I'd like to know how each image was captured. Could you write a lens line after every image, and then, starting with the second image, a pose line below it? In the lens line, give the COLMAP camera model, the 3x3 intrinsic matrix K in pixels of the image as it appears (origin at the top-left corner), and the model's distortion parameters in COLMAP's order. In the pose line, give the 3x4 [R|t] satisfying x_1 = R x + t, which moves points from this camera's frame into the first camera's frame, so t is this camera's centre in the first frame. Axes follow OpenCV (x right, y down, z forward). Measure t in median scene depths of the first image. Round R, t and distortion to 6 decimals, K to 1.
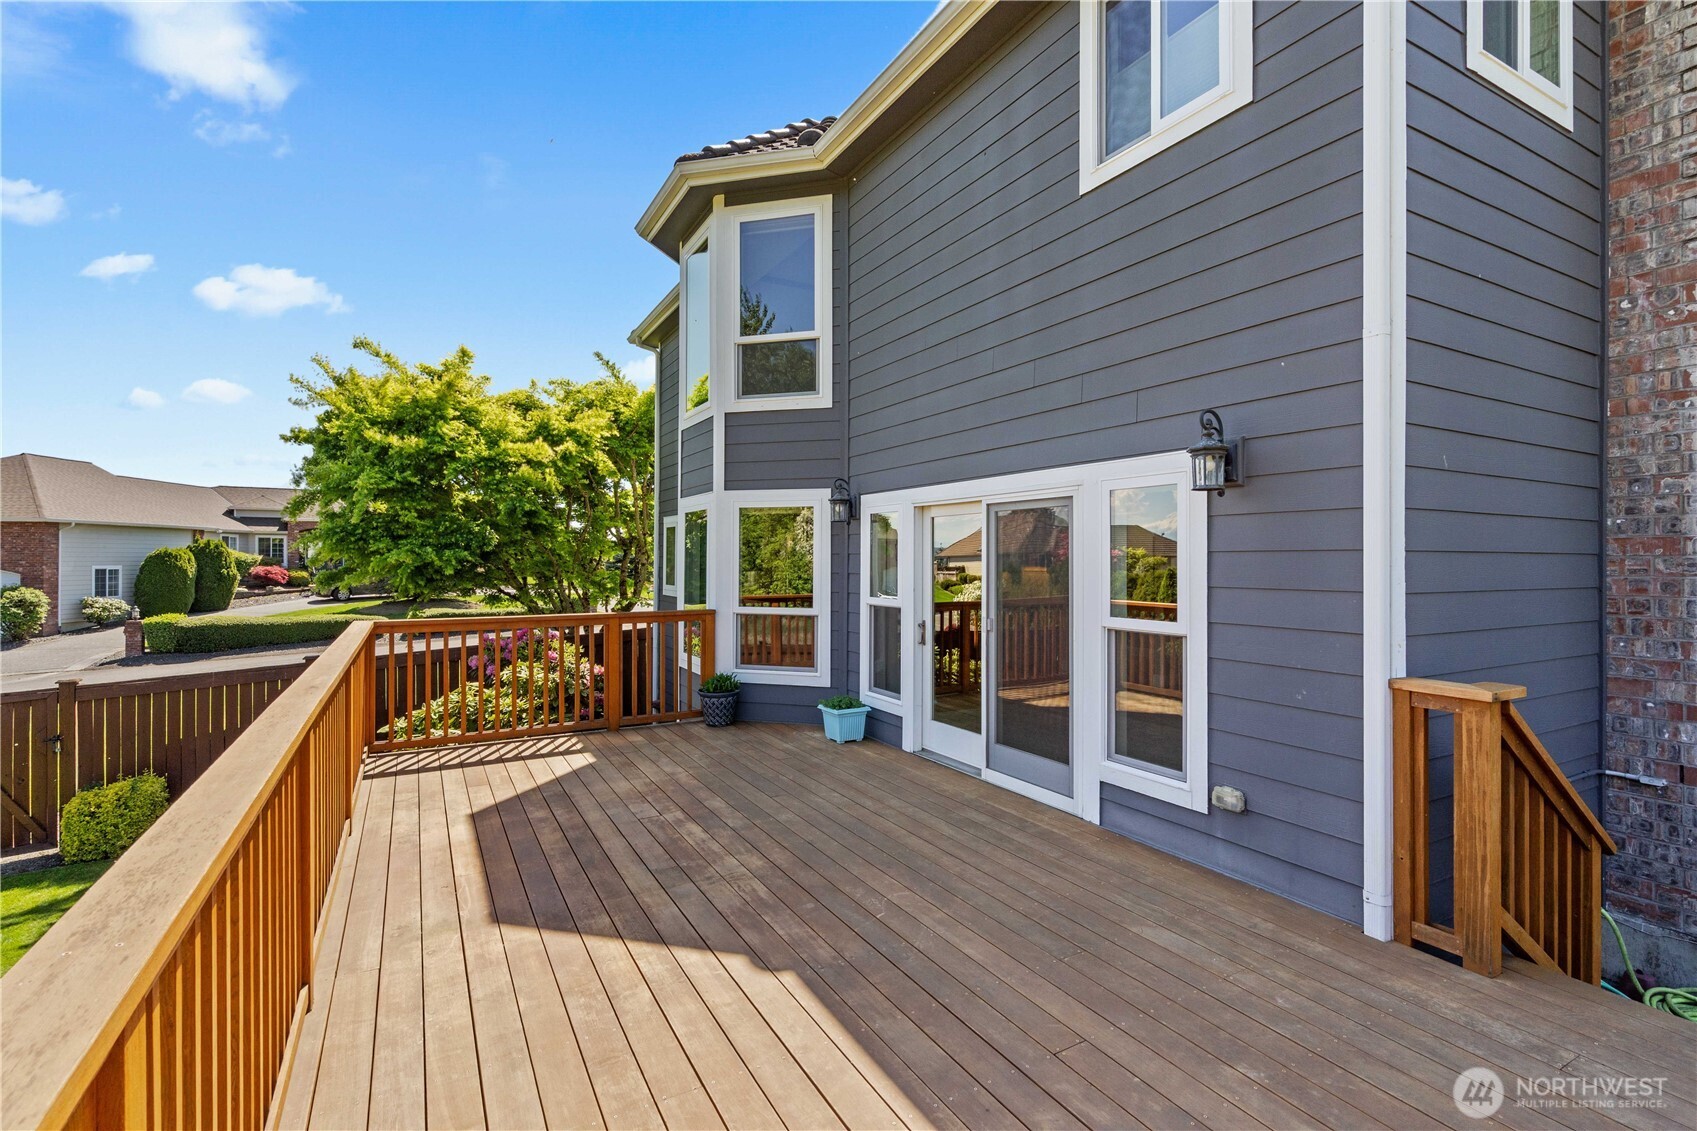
lens RADIAL K [[775.5, 0, 838.7], [0, 775.5, 560.2], [0, 0, 1]] dist [0.017769, 0.000505]
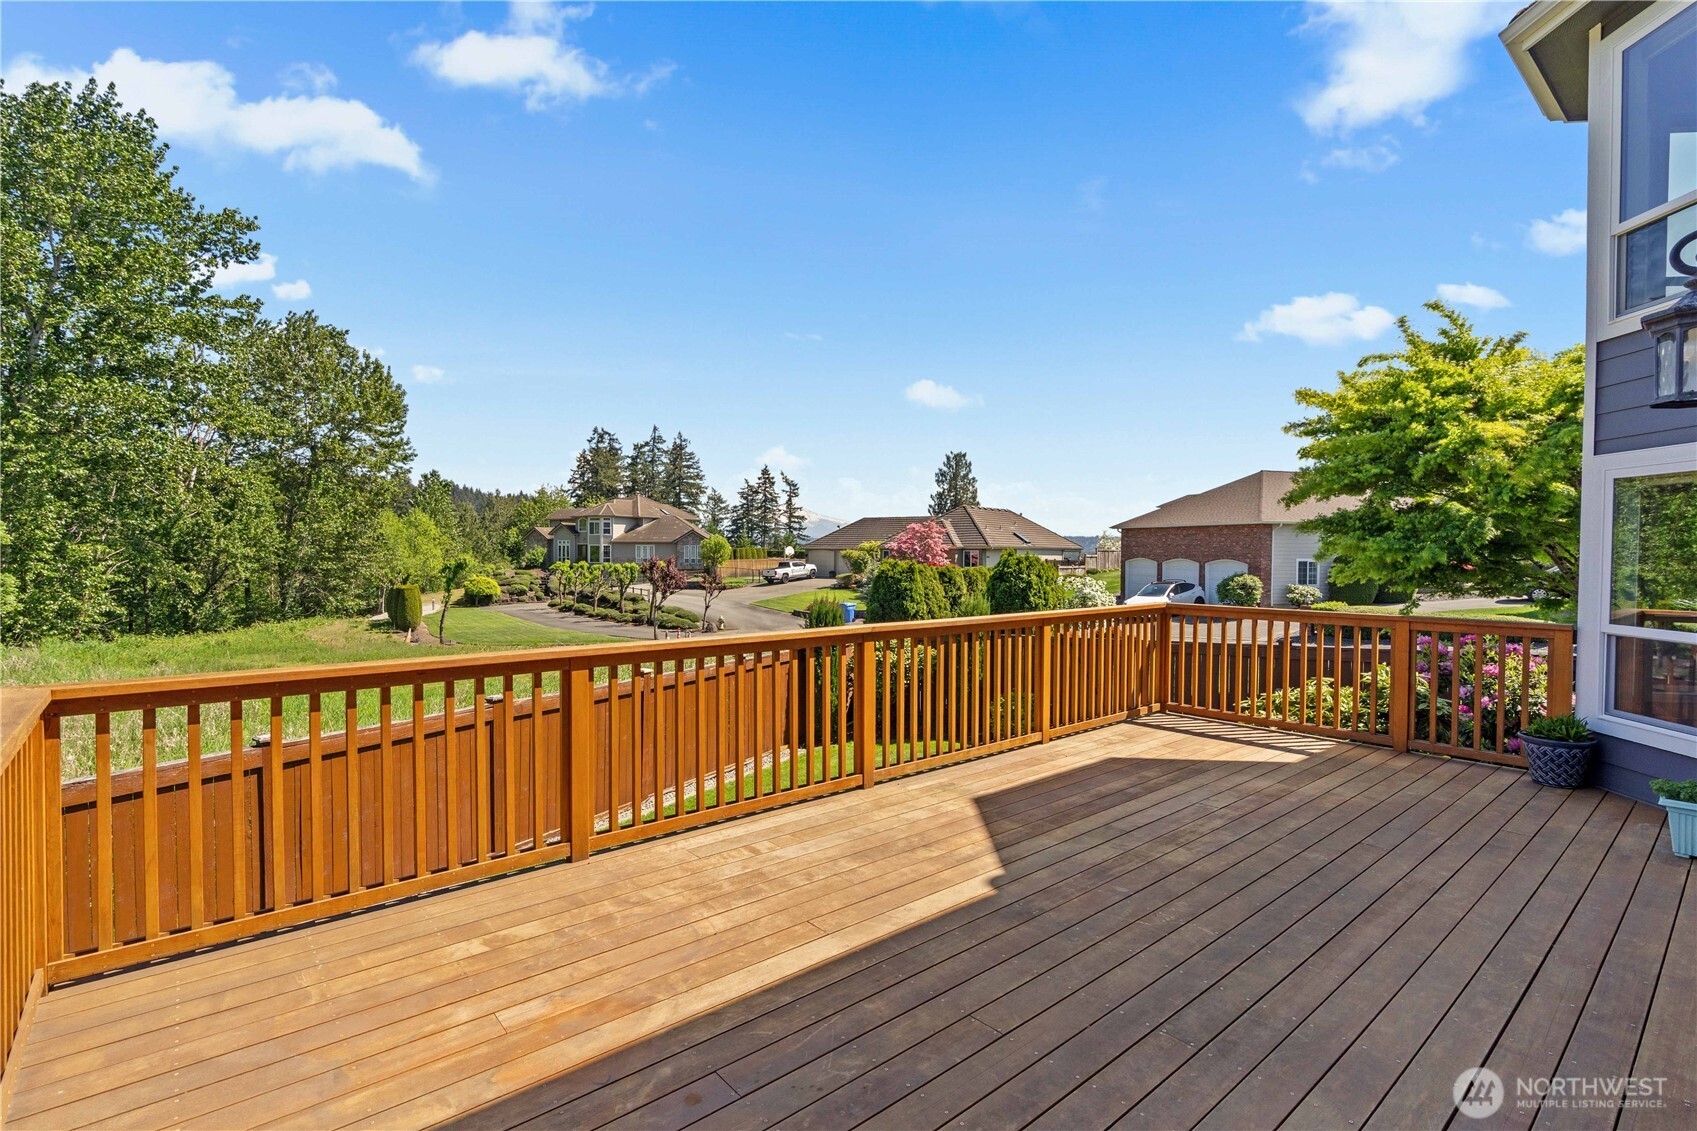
lens RADIAL K [[810.7, 0, 831.0], [0, 810.7, 560.6], [0, 0, 1]] dist [-0.000813, 0.000294]
pose [[0.193305, 0.012826, -0.981055, 0.760261], [-0.007445, 0.999905, 0.011605, 0.006961], [0.981110, 0.005061, 0.193382, 0.354059]]
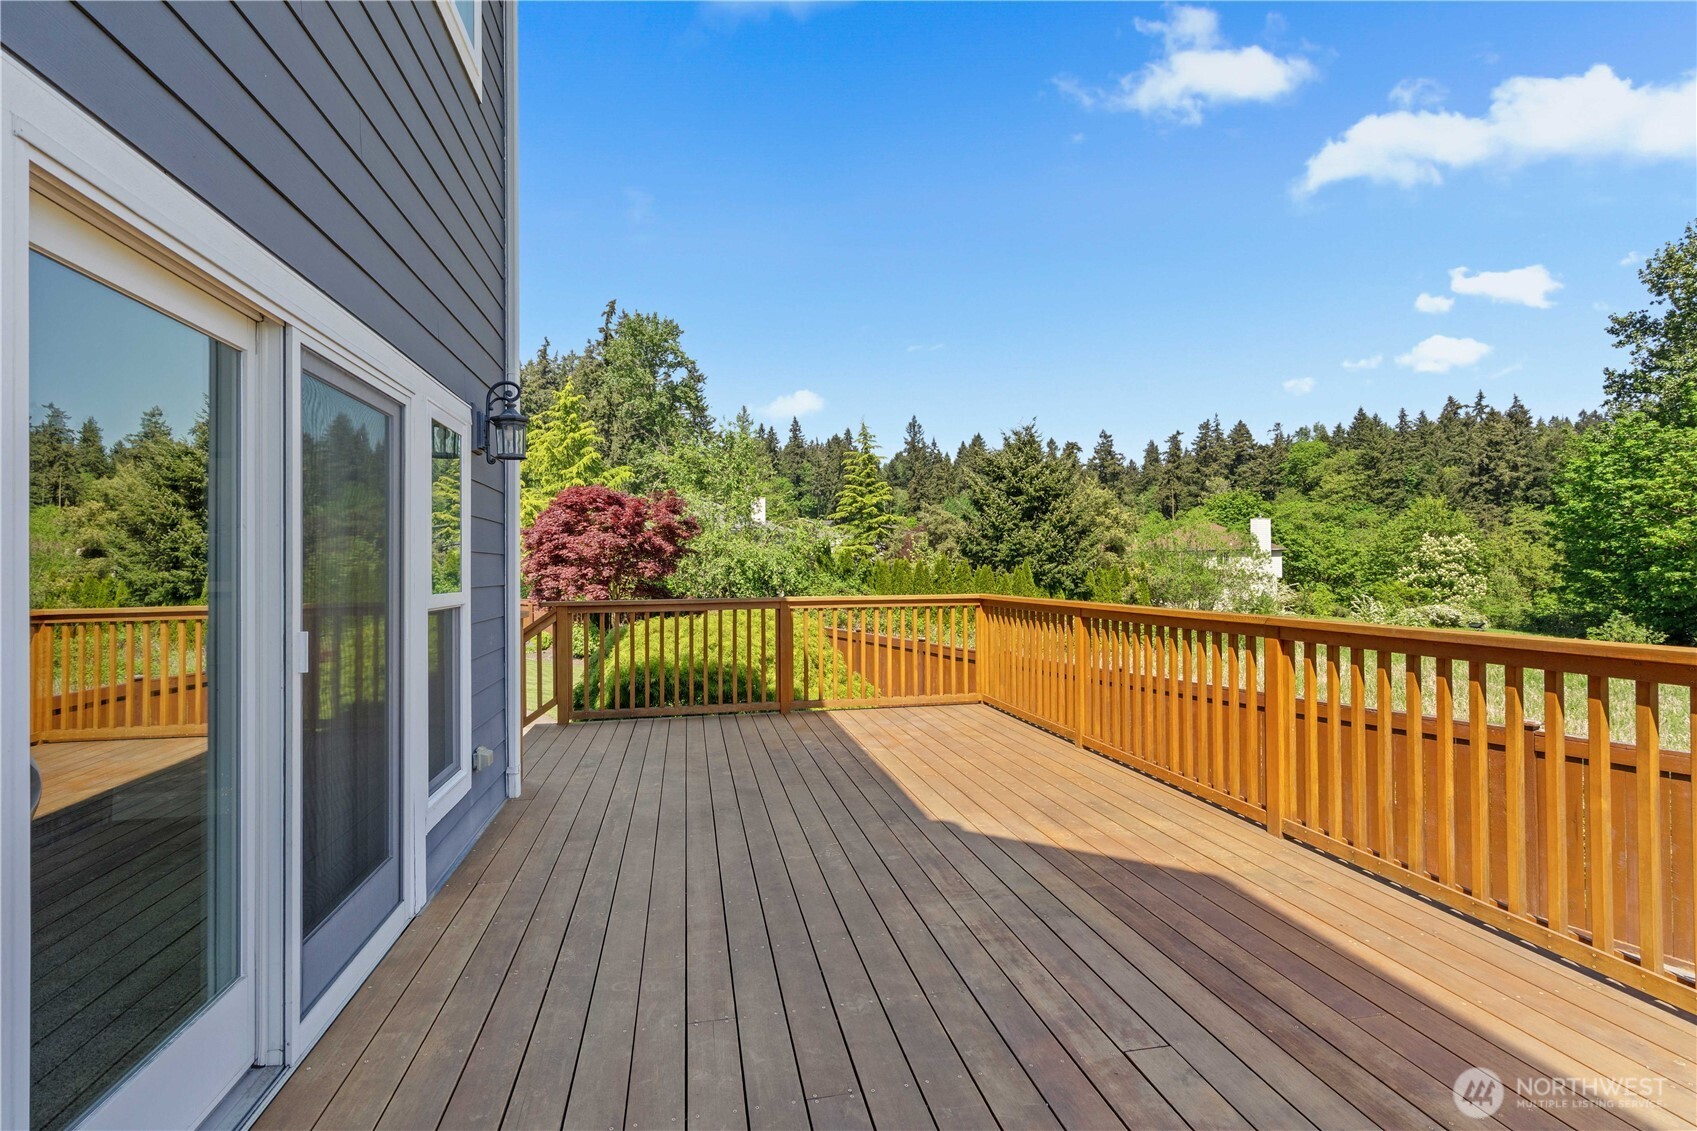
lens RADIAL K [[775.5, 0, 838.7], [0, 775.5, 560.2], [0, 0, 1]] dist [0.017769, 0.000505]
pose [[-0.950989, 0.012894, 0.308956, -0.240813], [0.010315, 0.999897, -0.009978, 0.054926], [-0.309053, -0.006302, -0.951024, 1.655852]]
